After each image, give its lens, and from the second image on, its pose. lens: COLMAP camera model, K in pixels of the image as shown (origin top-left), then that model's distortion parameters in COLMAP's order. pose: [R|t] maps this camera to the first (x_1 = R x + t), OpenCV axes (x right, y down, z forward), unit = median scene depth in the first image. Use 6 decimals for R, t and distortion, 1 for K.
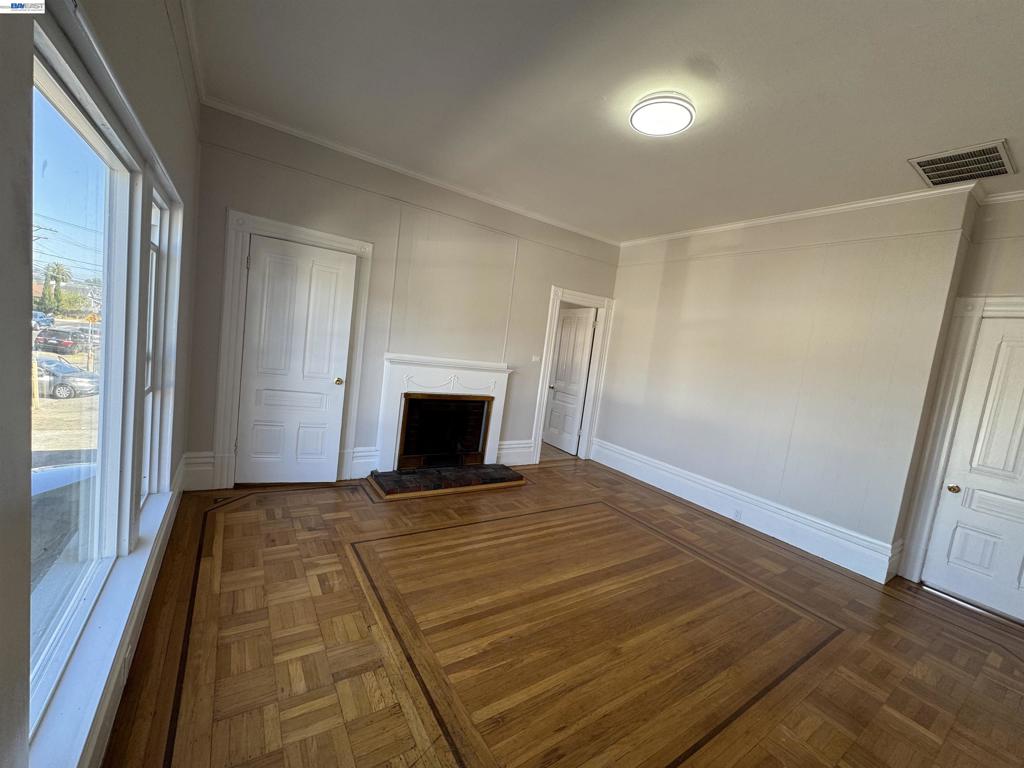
lens RADIAL K [[408.7, 0, 511.7], [0, 408.7, 381.8], [0, 0, 1]] dist [-0.000510, -0.000129]
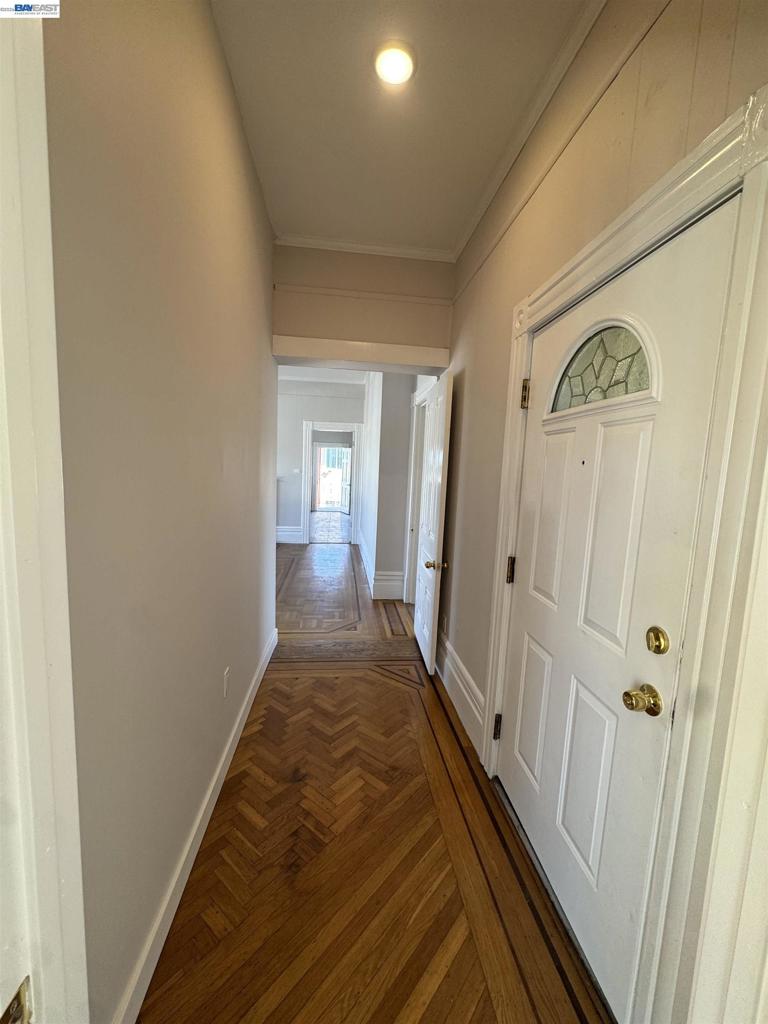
lens RADIAL K [[408.7, 0, 384.0], [0, 408.7, 512.0], [0, 0, 1]] dist [-0.000510, -0.000129]
pose [[0.886520, -0.036484, -0.461249, 1.365239], [0.026296, 0.999248, -0.028499, 0.191602], [0.461942, 0.013136, 0.886813, -0.229996]]
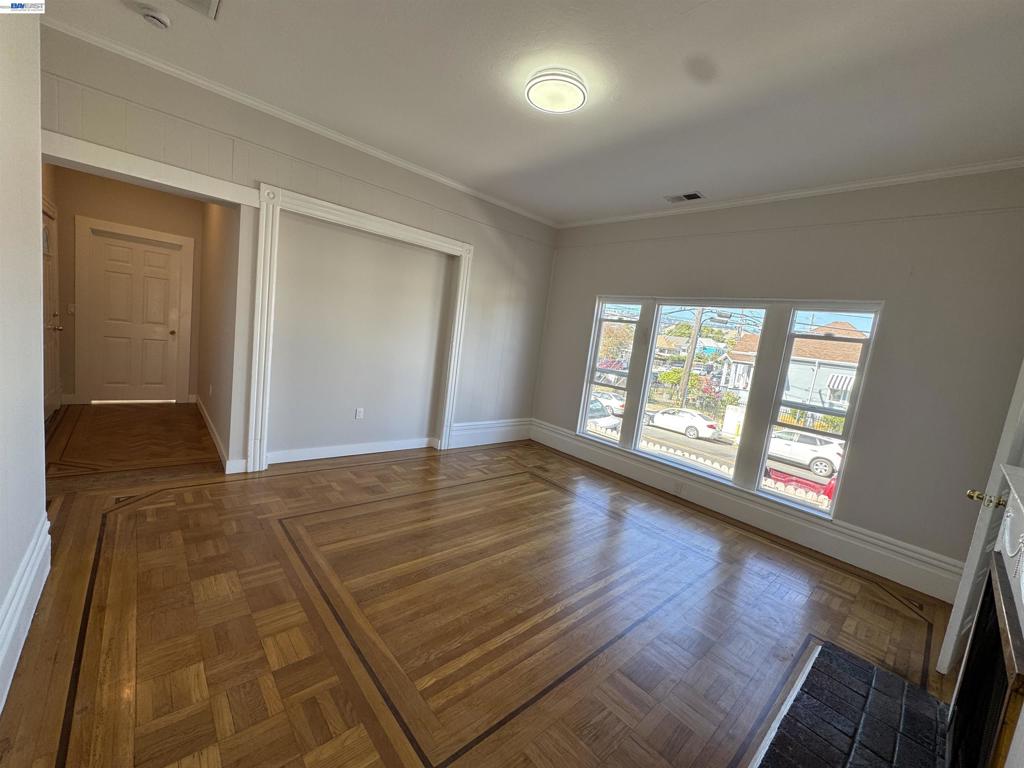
lens RADIAL K [[408.7, 0, 511.7], [0, 408.7, 381.8], [0, 0, 1]] dist [-0.000510, -0.000129]
pose [[-0.958698, -0.224469, -0.174677, 0.317727], [-0.257198, 0.946387, 0.195452, -0.092695], [0.121439, 0.232306, -0.965032, 1.388678]]
